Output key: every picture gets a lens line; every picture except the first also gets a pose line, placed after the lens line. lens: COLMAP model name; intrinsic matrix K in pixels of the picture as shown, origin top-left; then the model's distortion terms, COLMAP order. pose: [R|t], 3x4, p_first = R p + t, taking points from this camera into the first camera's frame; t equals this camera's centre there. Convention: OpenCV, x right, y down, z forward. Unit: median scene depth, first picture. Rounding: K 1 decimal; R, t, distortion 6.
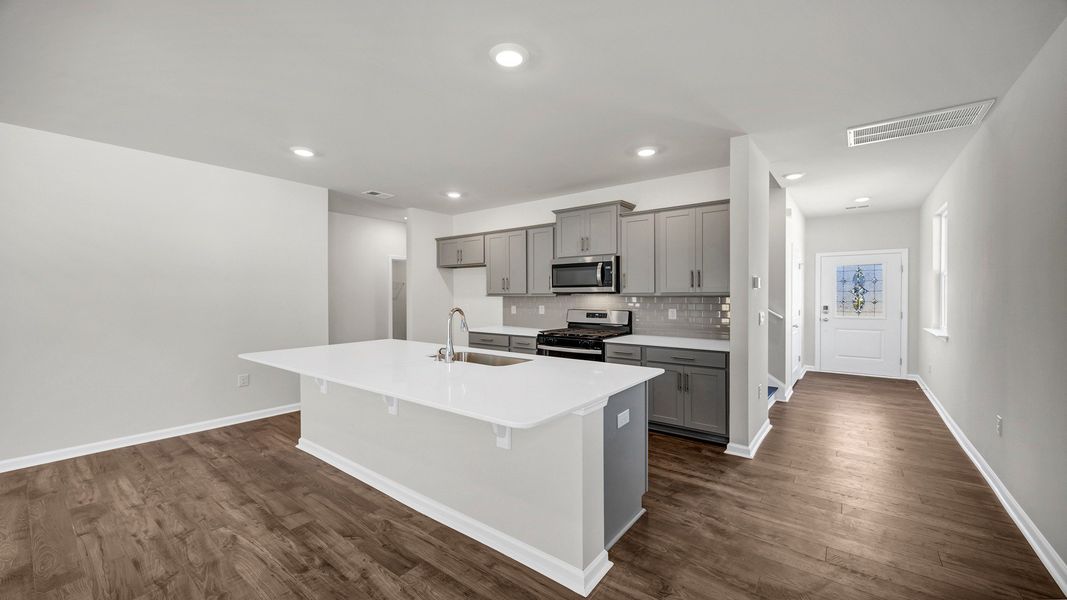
lens RADIAL K [[404.2, 0, 525.0], [0, 404.2, 301.6], [0, 0, 1]] dist [0.000923, -0.000194]
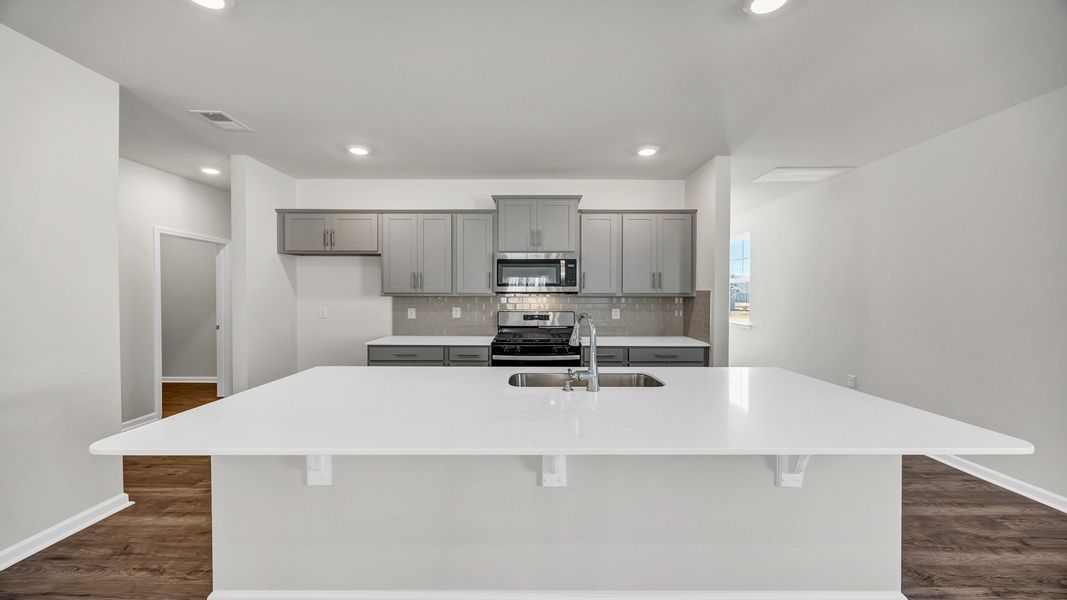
lens RADIAL K [[398.6, 0, 484.2], [0, 398.6, 299.5], [0, 0, 1]] dist [0.001849, 0.000106]
pose [[0.793539, -0.001487, 0.608518, -0.462481], [0.004993, 0.999979, -0.004068, -0.003501], [-0.608500, 0.006266, 0.793530, 0.353156]]
